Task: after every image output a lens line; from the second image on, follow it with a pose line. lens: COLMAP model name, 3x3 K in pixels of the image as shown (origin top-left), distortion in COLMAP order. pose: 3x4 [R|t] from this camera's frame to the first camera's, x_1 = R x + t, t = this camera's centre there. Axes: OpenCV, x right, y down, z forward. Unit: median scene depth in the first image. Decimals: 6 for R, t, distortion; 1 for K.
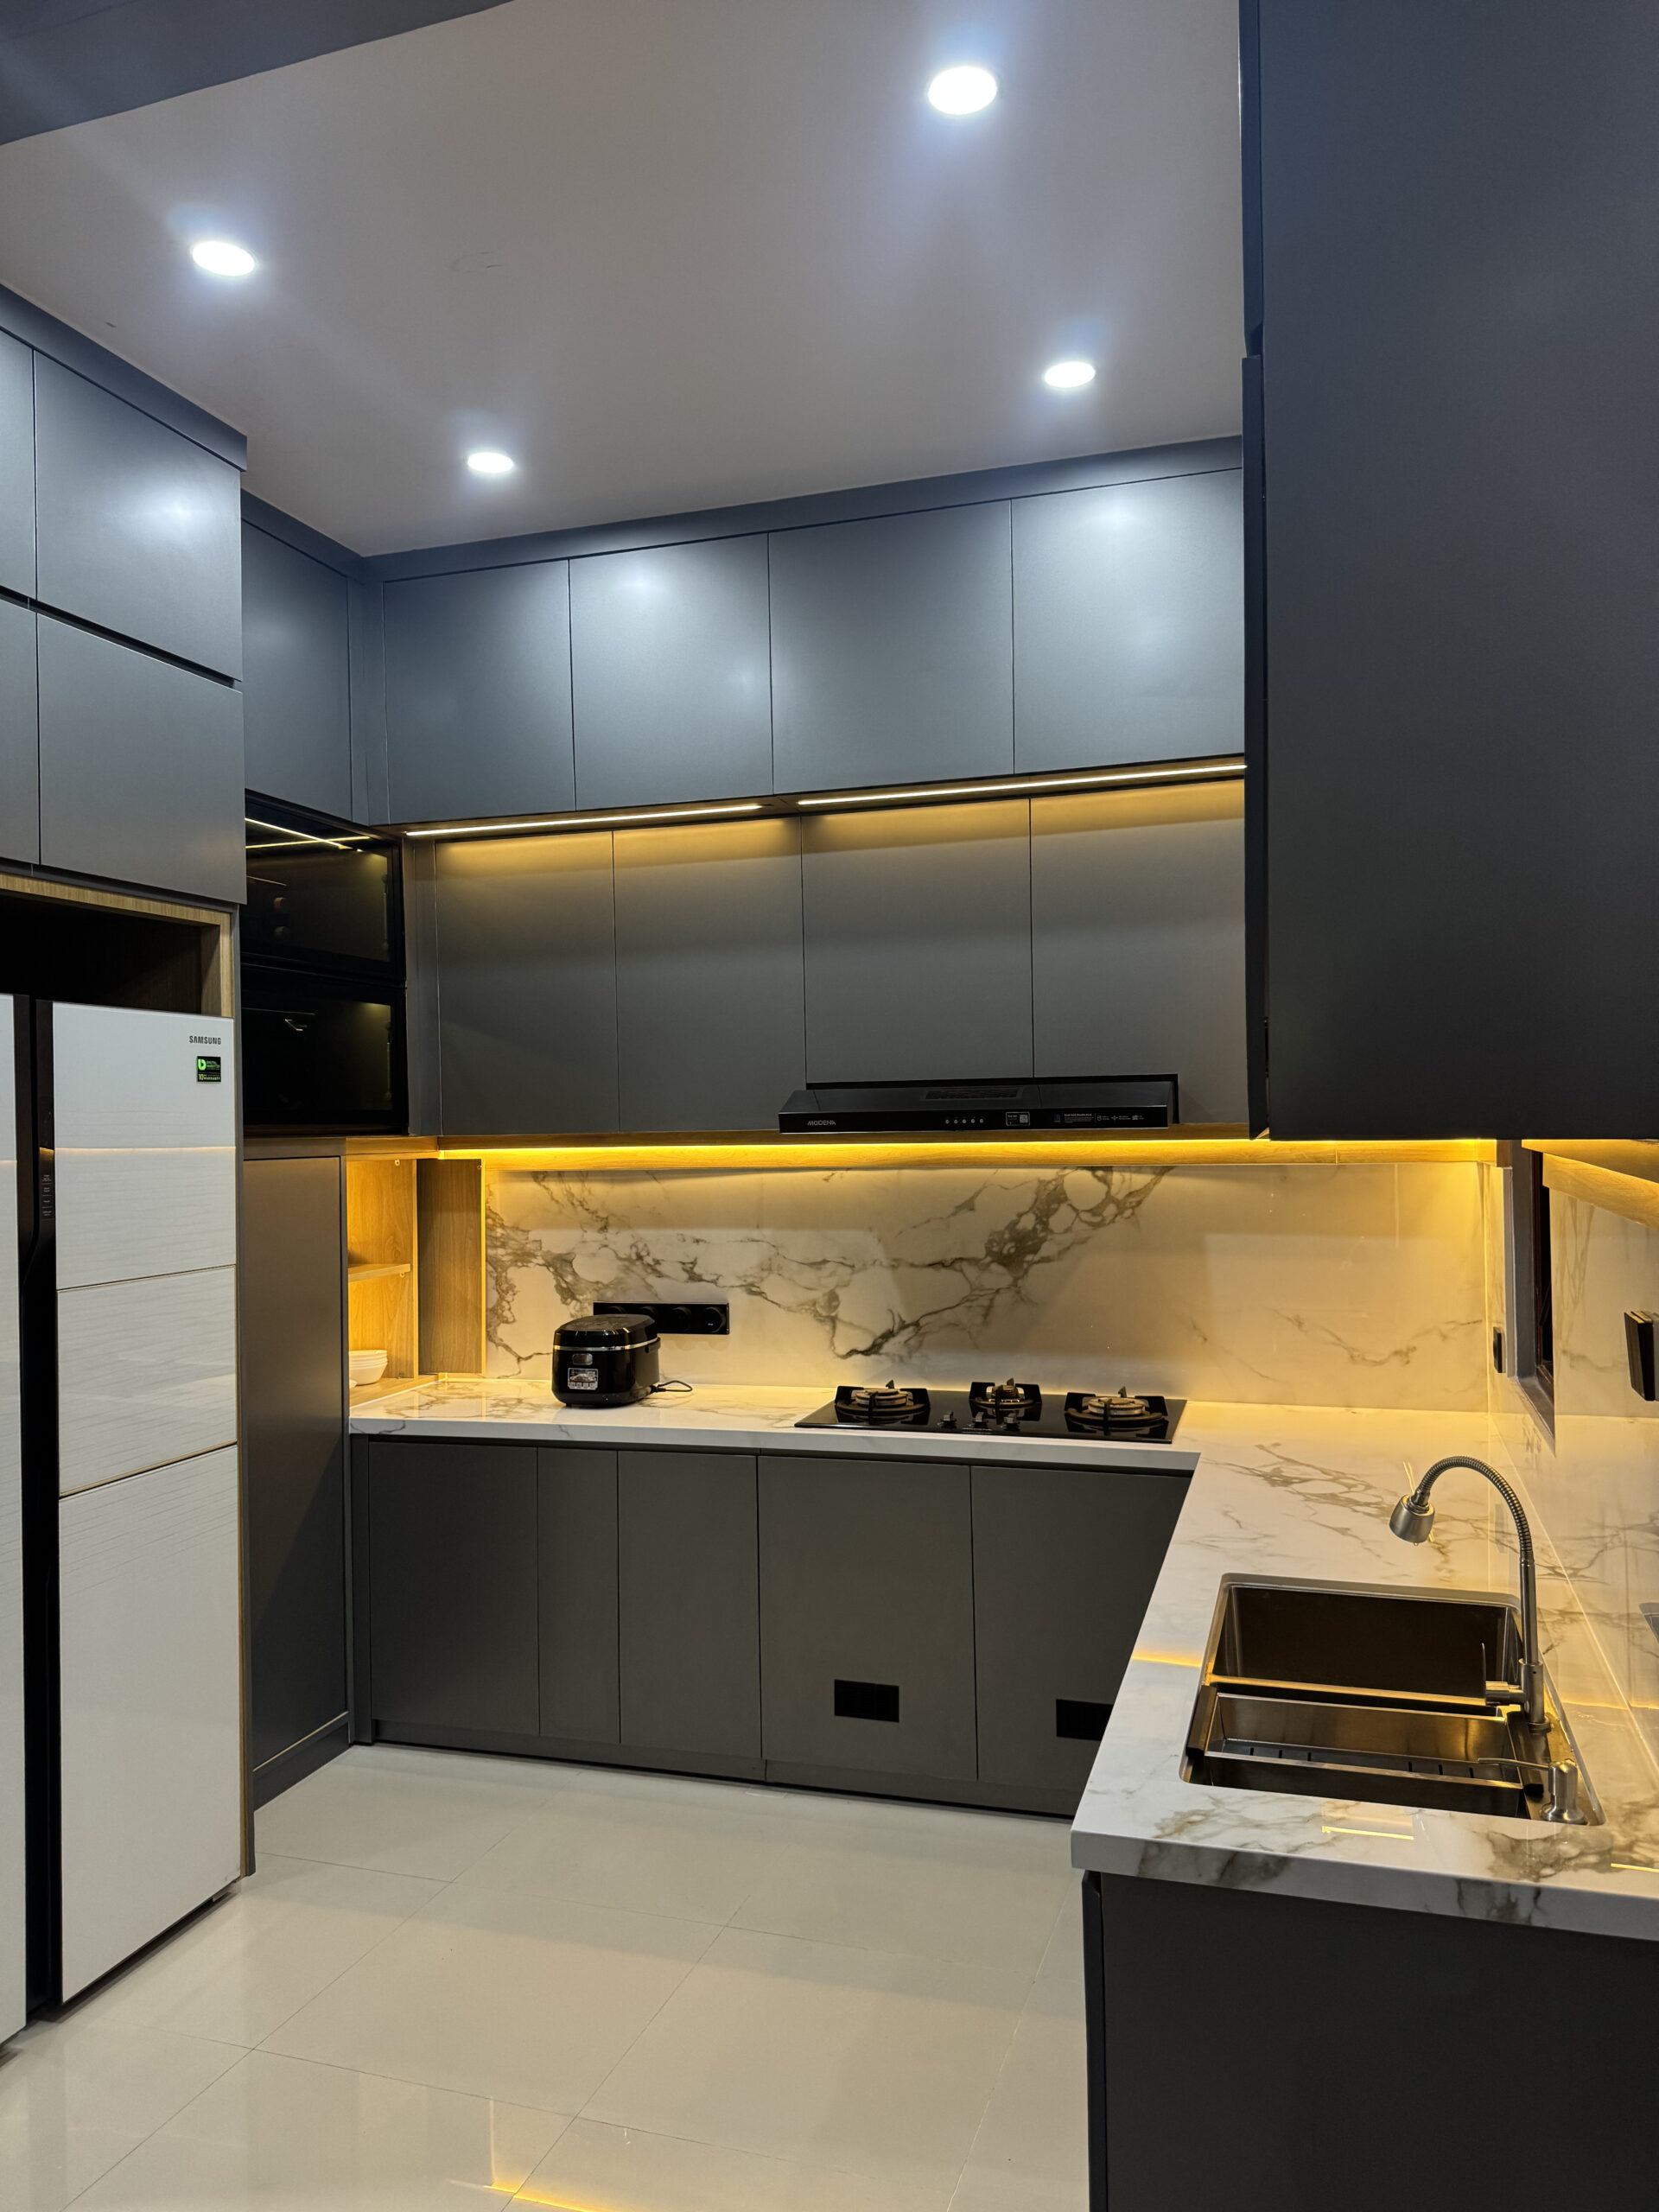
lens RADIAL K [[1561.7, 0, 831.9], [0, 1561.7, 1117.7], [0, 0, 1]] dist [0.188306, -0.411599]
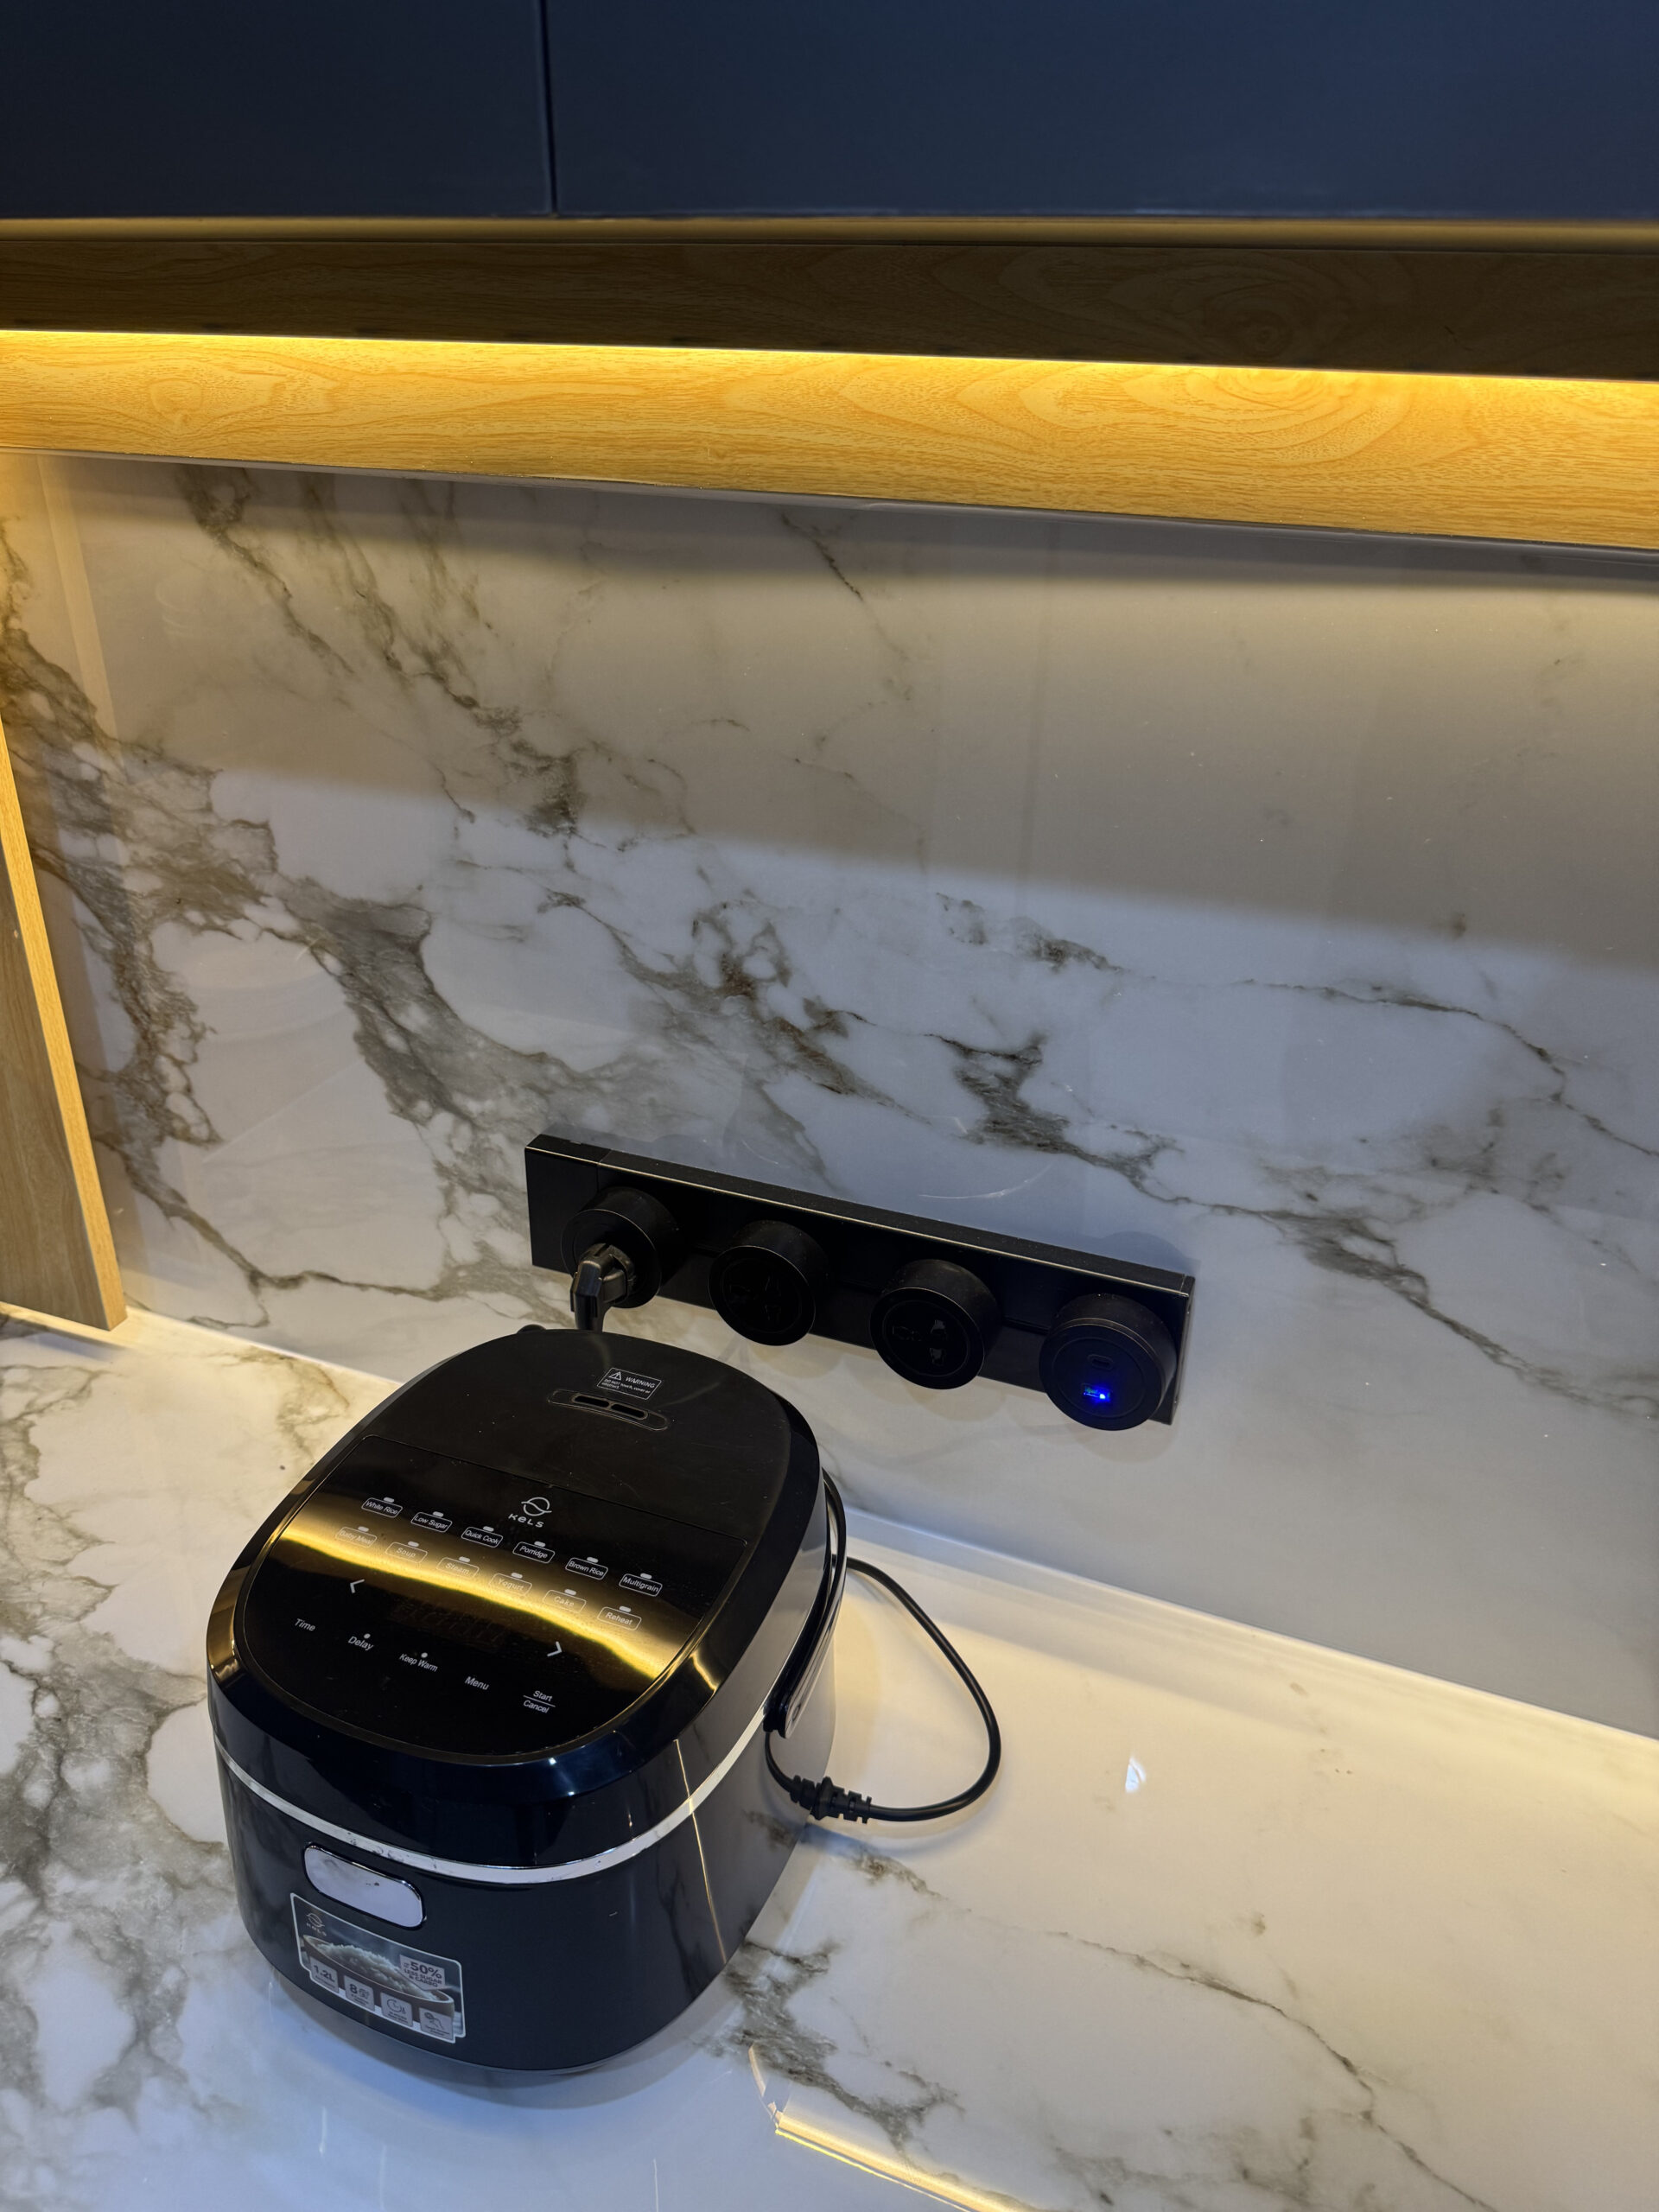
lens RADIAL K [[1538.6, 0, 829.5], [0, 1538.6, 1106.0], [0, 0, 1]] dist [0.166657, -0.387837]
pose [[0.996399, 0.067629, -0.051139, -0.106272], [-0.036143, 0.884389, 0.465348, 0.013101], [0.076698, -0.461824, 0.883649, 0.870820]]
